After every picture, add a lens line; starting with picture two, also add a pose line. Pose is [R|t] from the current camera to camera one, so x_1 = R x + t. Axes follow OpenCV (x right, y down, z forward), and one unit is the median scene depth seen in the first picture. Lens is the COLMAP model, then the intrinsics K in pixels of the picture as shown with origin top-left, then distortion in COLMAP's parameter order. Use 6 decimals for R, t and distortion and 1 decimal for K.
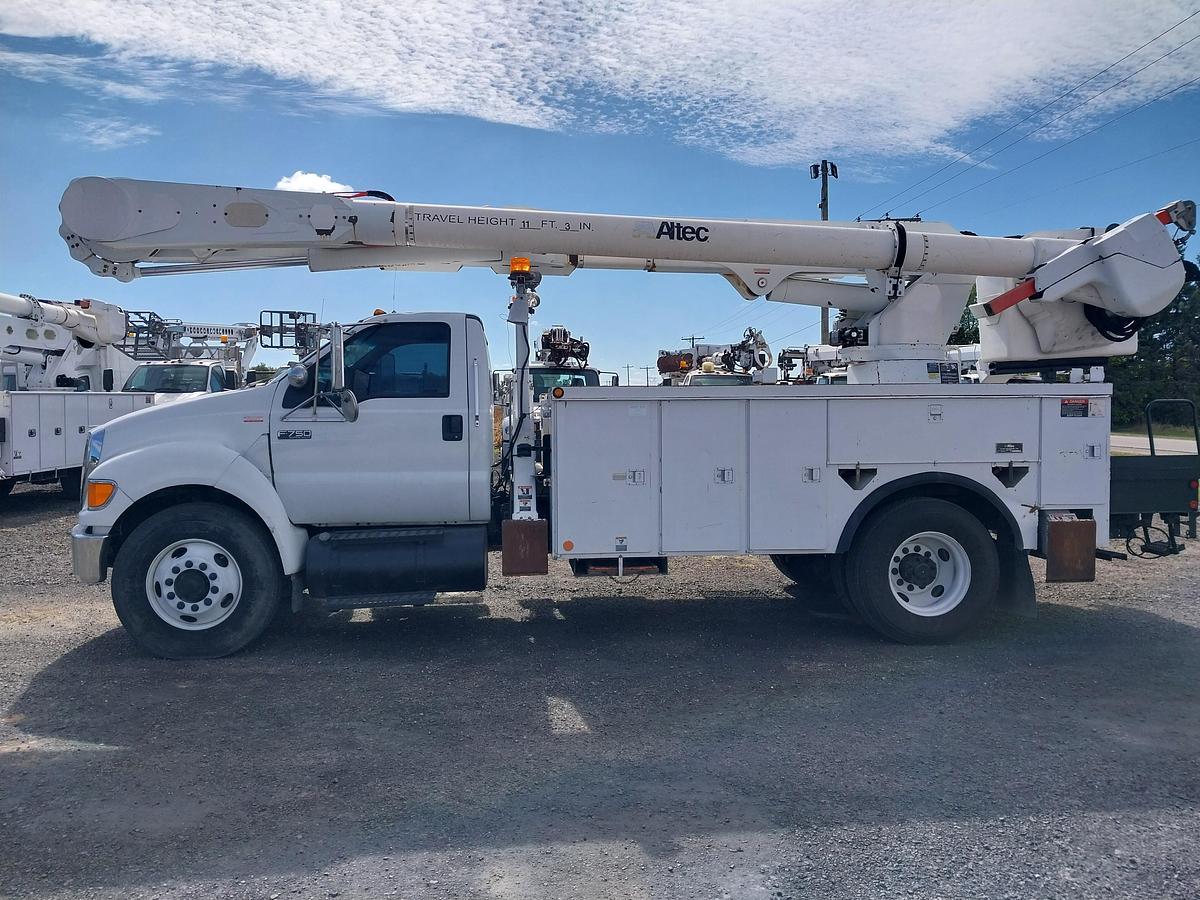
lens RADIAL K [[949.5, 0, 610.5], [0, 949.5, 451.1], [0, 0, 1]] dist [0.026036, -0.025775]
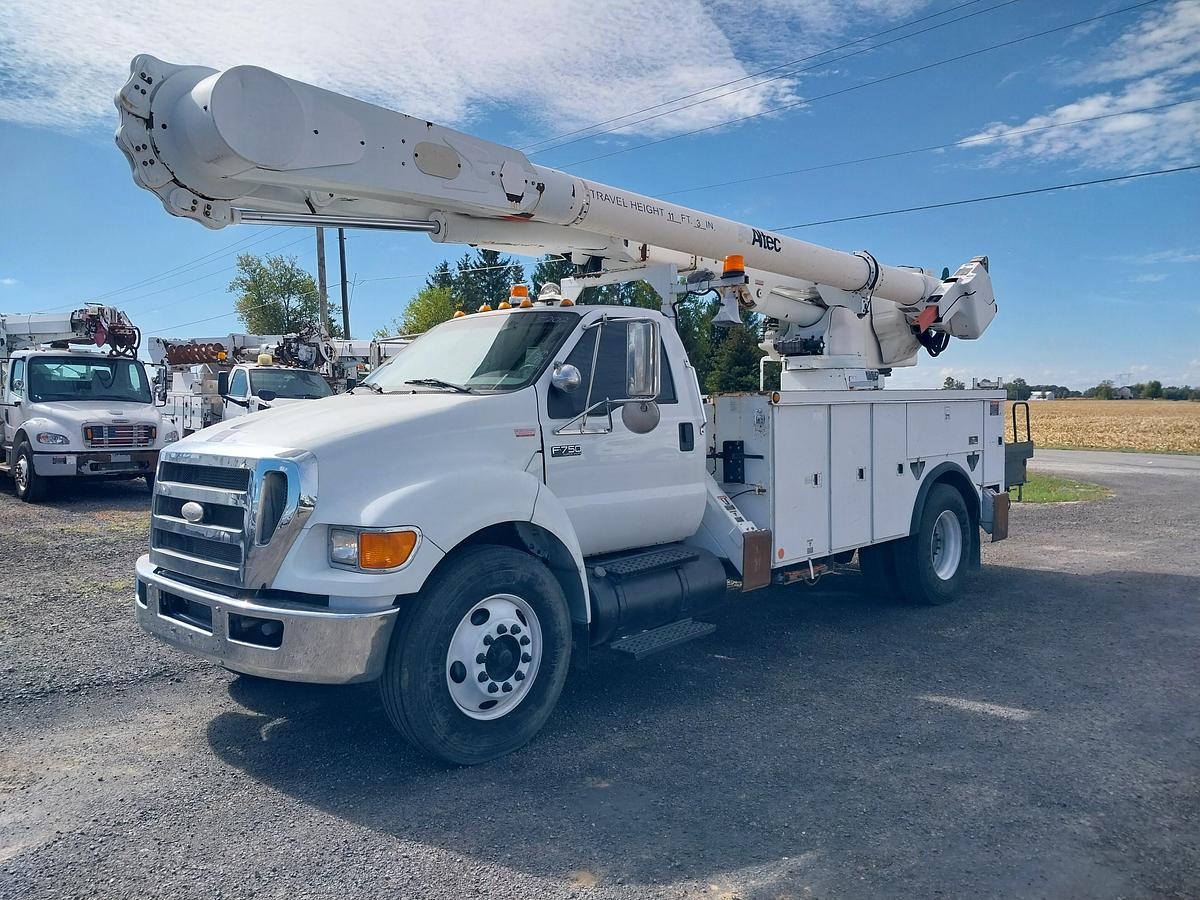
lens RADIAL K [[949.5, 0, 607.6], [0, 949.5, 447.0], [0, 0, 1]] dist [0.026036, -0.025775]
pose [[0.759108, -0.035053, 0.650021, -0.773818], [0.034641, 0.999310, 0.013434, -0.027959], [-0.650043, 0.012320, 0.759798, 0.344540]]
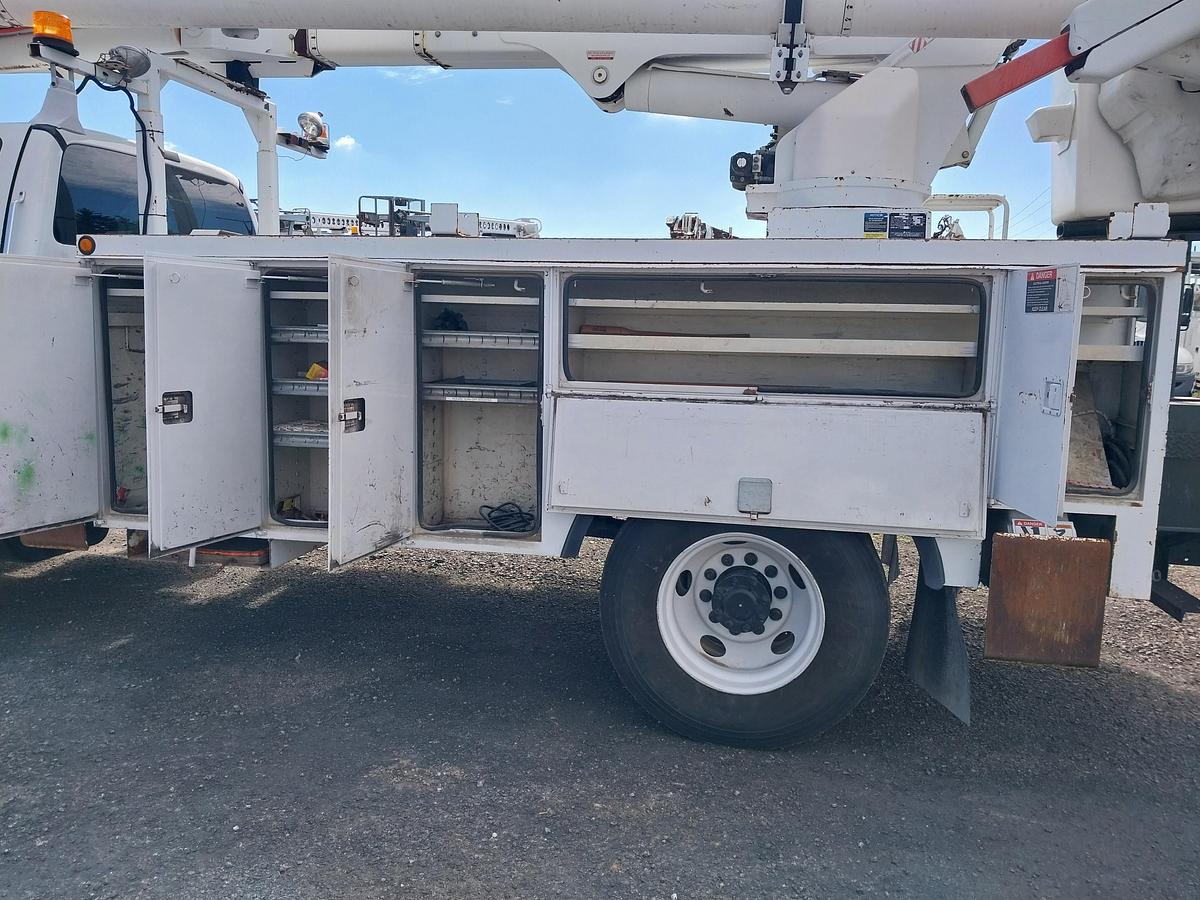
lens RADIAL K [[944.8, 0, 595.6], [0, 944.8, 449.8], [0, 0, 1]] dist [0.036397, -0.015029]
pose [[0.955612, 0.067790, -0.286723, 0.395535], [-0.040679, 0.994207, 0.099484, -0.007498], [0.291806, -0.083404, 0.952834, 0.486079]]
